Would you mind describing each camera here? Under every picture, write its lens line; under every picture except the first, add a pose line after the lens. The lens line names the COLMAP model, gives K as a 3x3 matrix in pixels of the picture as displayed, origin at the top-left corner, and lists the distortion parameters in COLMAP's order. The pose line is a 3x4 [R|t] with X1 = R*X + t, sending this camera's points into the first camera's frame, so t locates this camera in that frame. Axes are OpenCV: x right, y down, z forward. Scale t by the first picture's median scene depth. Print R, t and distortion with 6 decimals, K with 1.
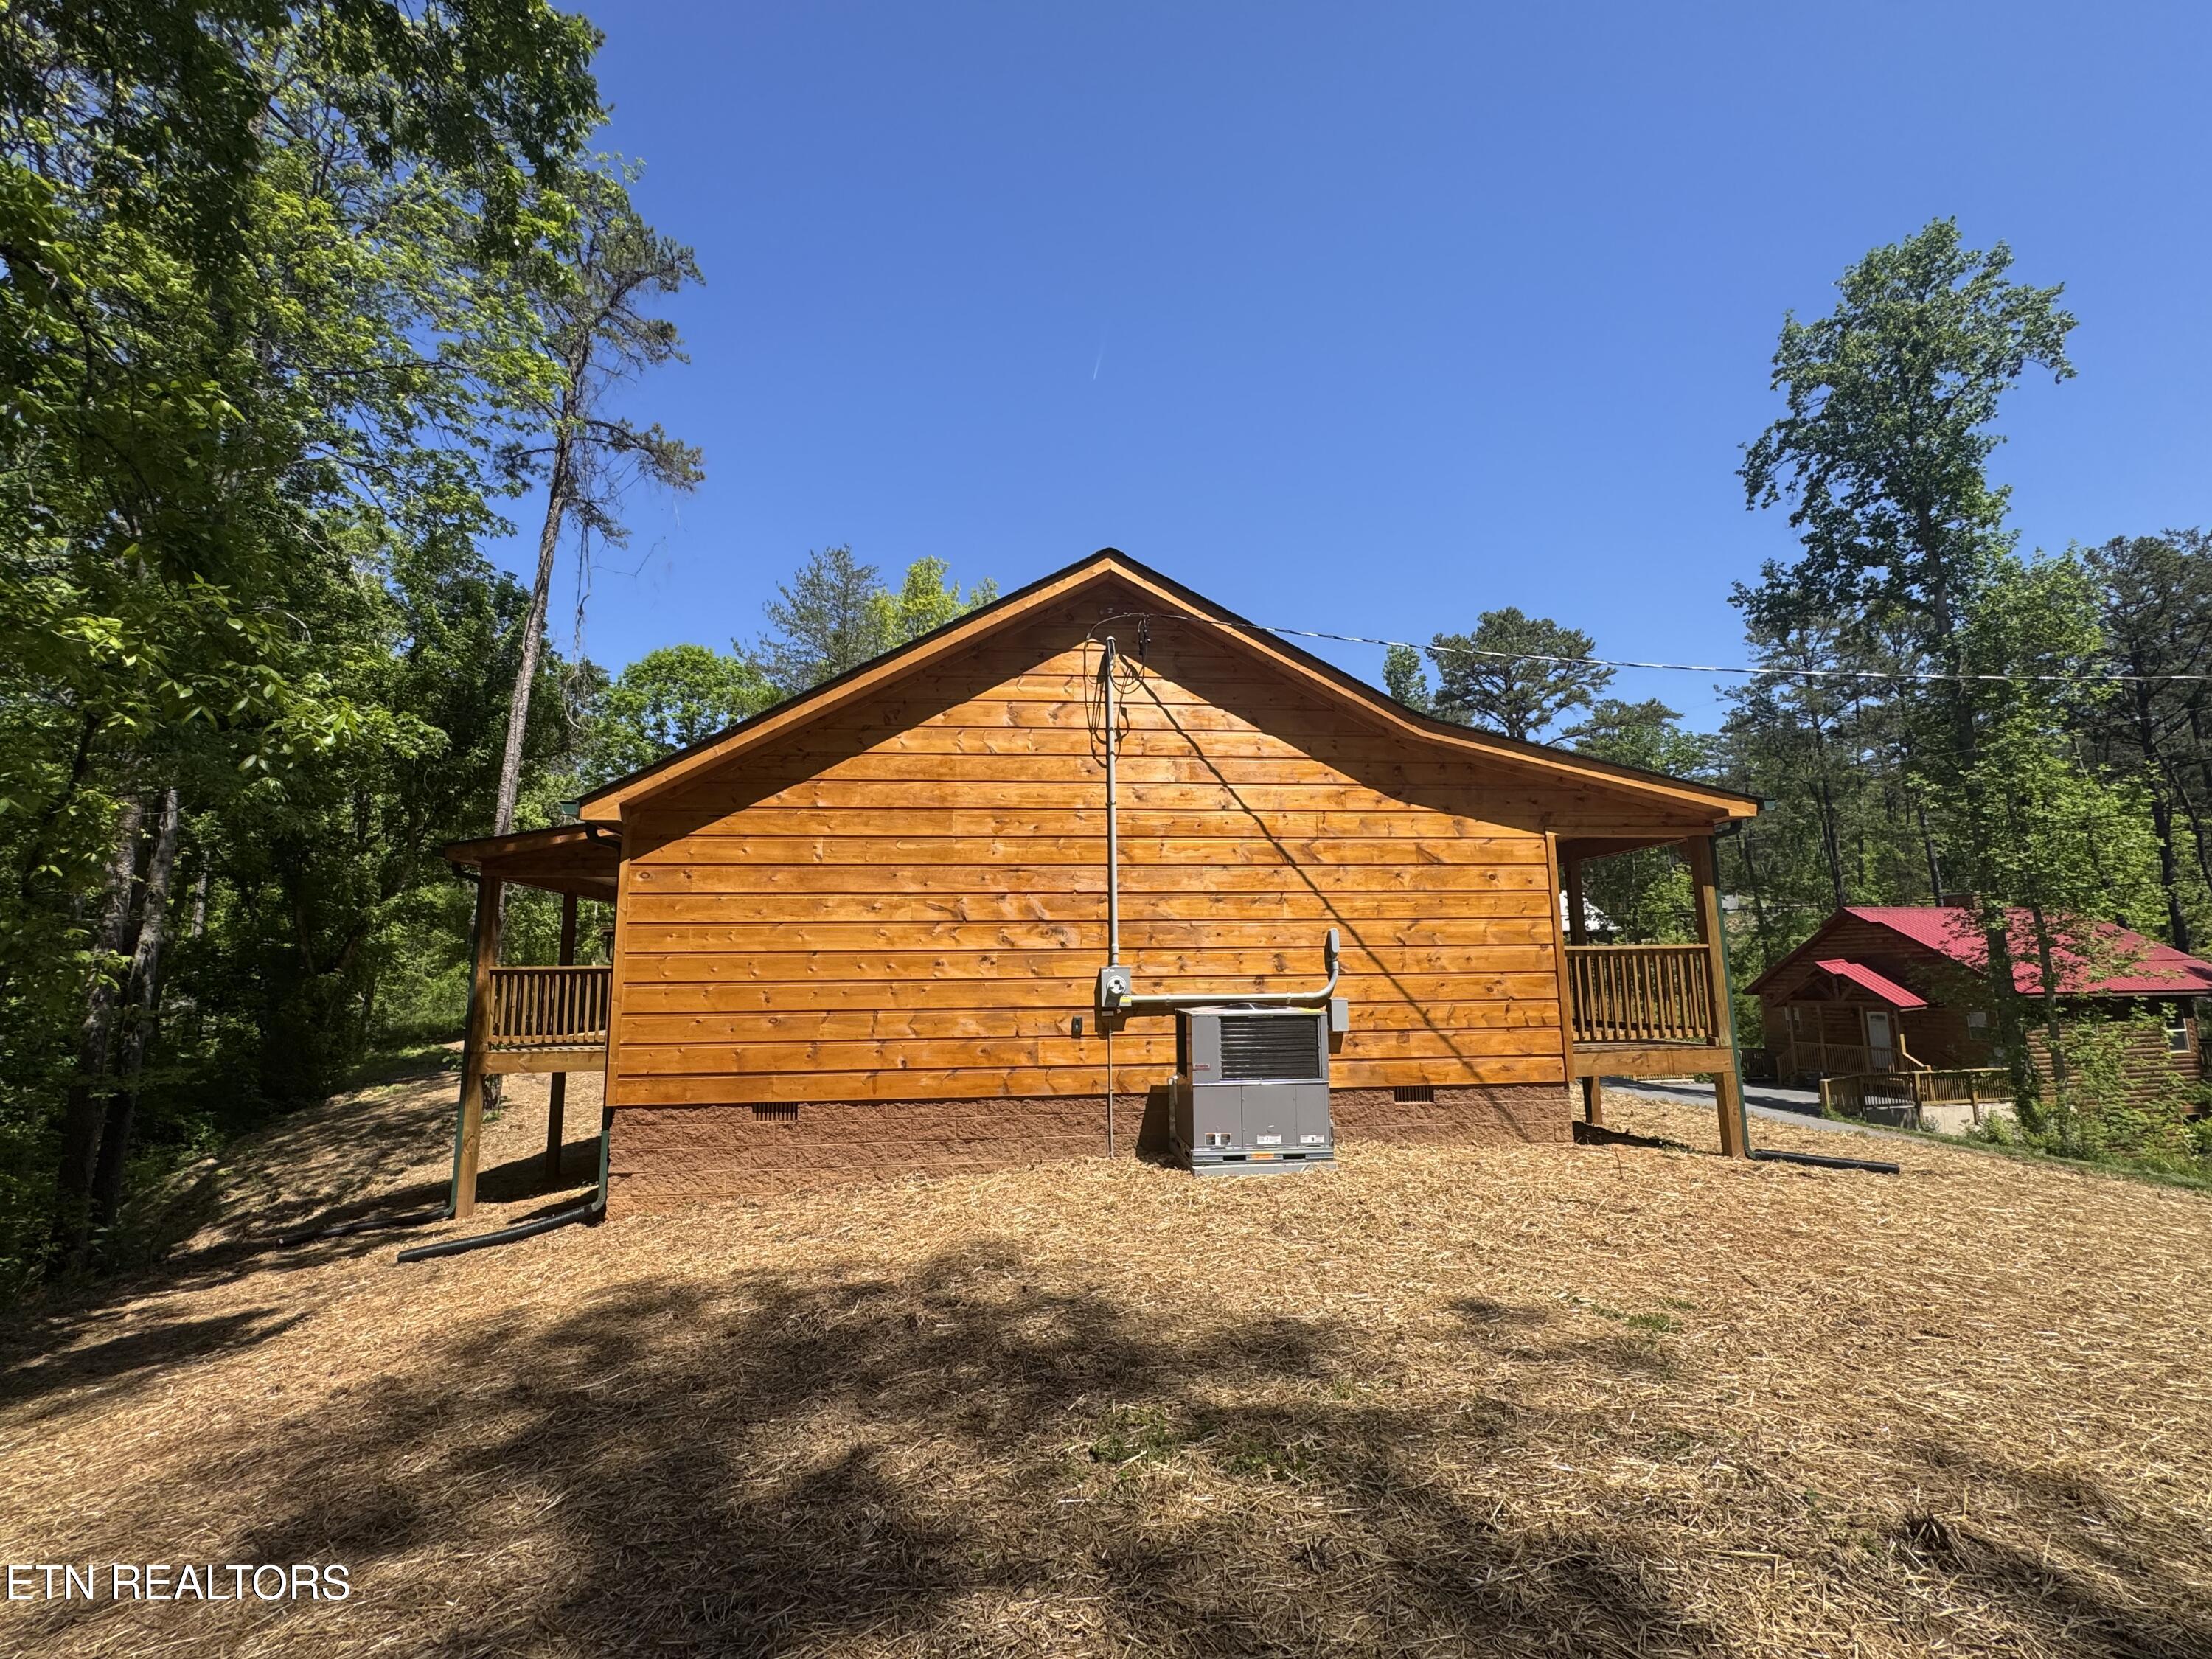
lens RADIAL K [[942.6, 0, 1105.3], [0, 942.6, 829.0], [0, 0, 1]] dist [-0.002762, 0.000070]
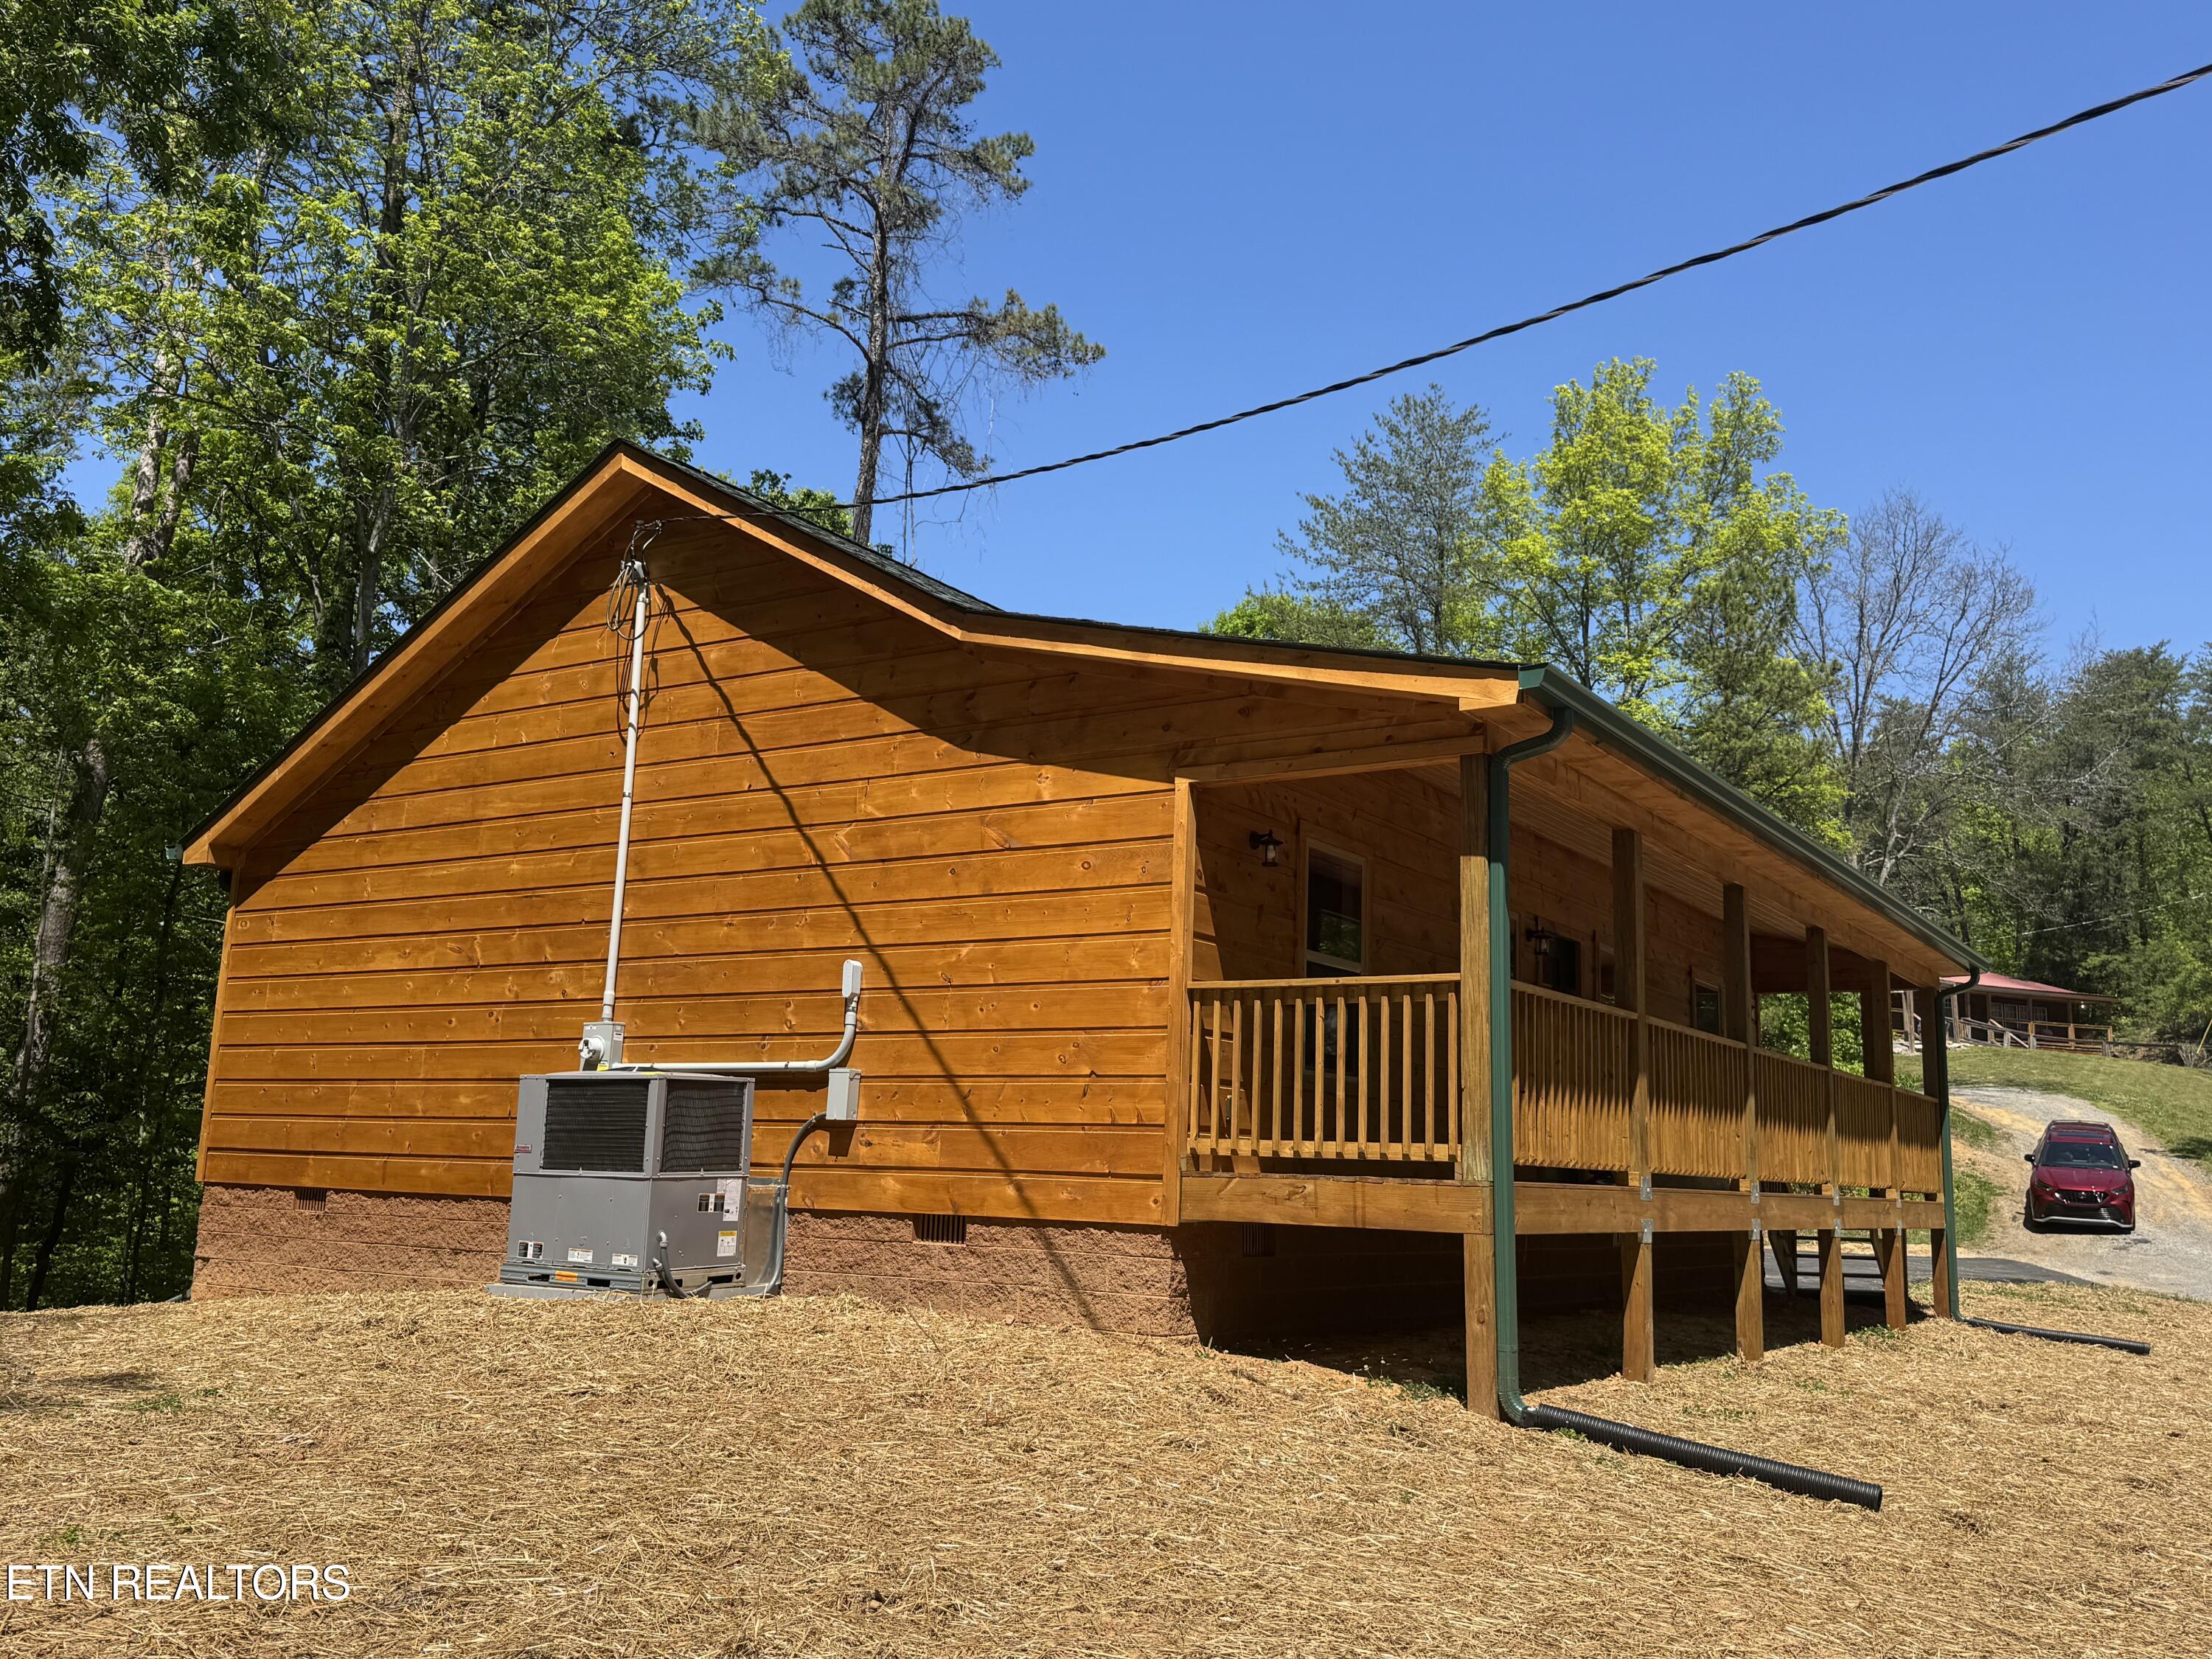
lens RADIAL K [[1725.3, 0, 1108.2], [0, 1725.3, 841.3], [0, 0, 1]] dist [0.129369, -0.253408]
pose [[0.799671, -0.072485, -0.596047, 1.094377], [0.054449, 0.997351, -0.048238, 0.091661], [0.597965, 0.006120, 0.801499, 0.165301]]
